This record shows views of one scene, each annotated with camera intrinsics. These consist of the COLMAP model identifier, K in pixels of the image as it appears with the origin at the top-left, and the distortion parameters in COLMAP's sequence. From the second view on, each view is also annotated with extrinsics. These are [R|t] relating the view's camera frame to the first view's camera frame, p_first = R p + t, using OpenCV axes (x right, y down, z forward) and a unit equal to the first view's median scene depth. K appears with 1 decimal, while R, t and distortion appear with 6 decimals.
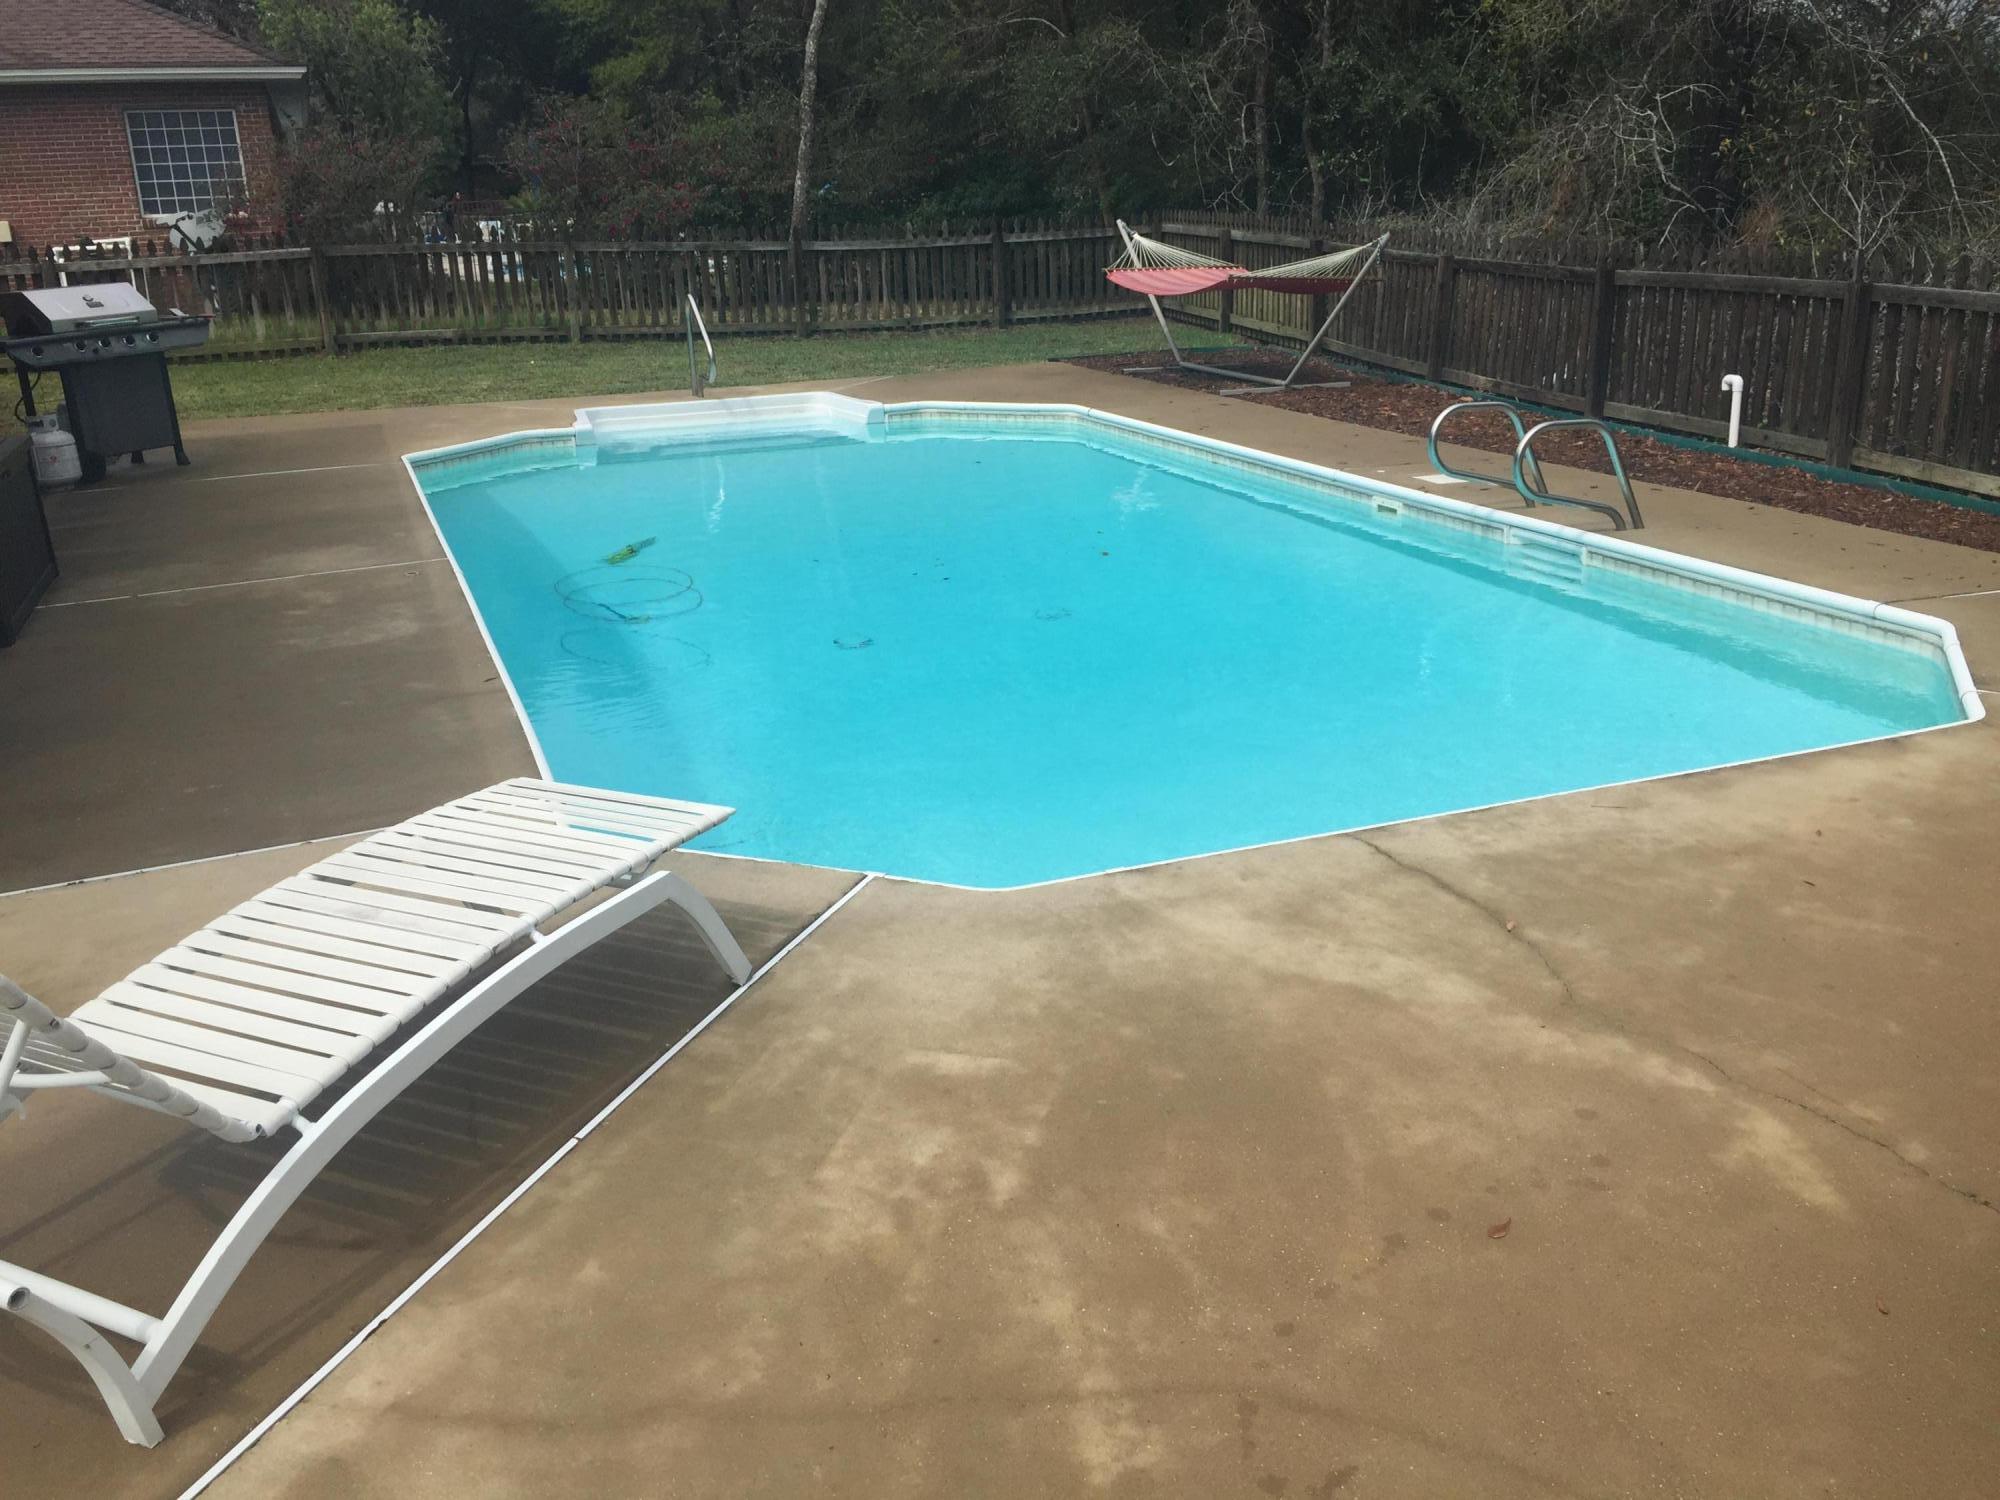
lens RADIAL K [[1709.5, 0, 1004.9], [0, 1709.5, 746.2], [0, 0, 1]] dist [0.081196, -0.119516]
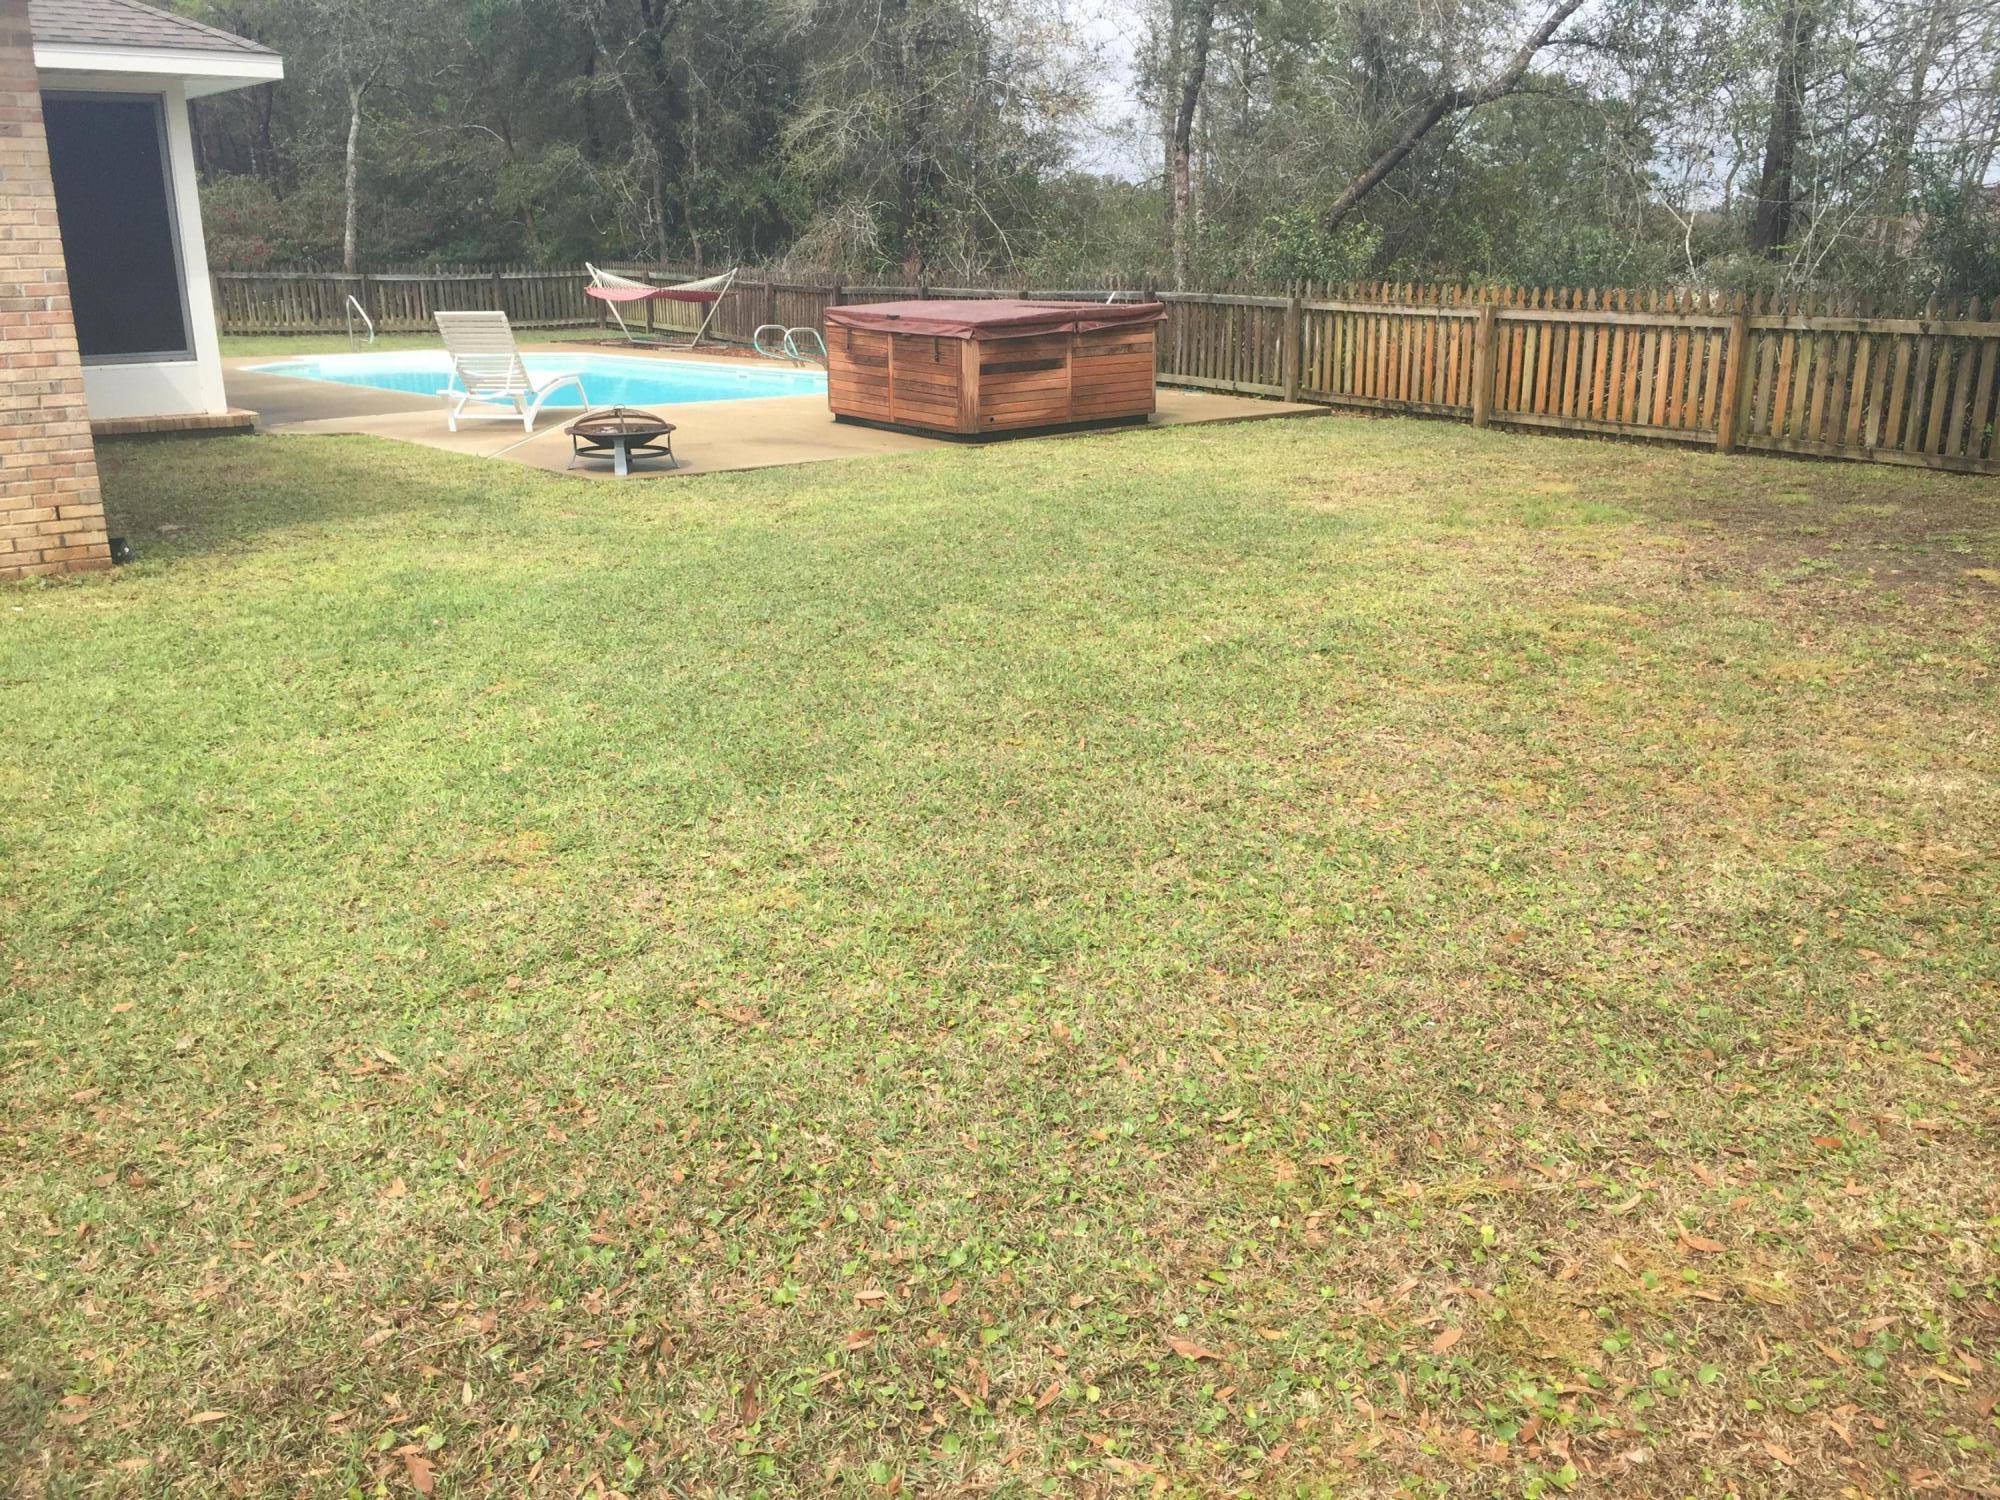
lens RADIAL K [[1709.5, 0, 1007.2], [0, 1709.5, 742.7], [0, 0, 1]] dist [0.081196, -0.119516]
pose [[0.941957, -0.072454, 0.327823, -0.116288], [0.087331, 0.995701, -0.030867, 0.225590], [-0.324177, 0.057705, 0.944235, -0.633958]]
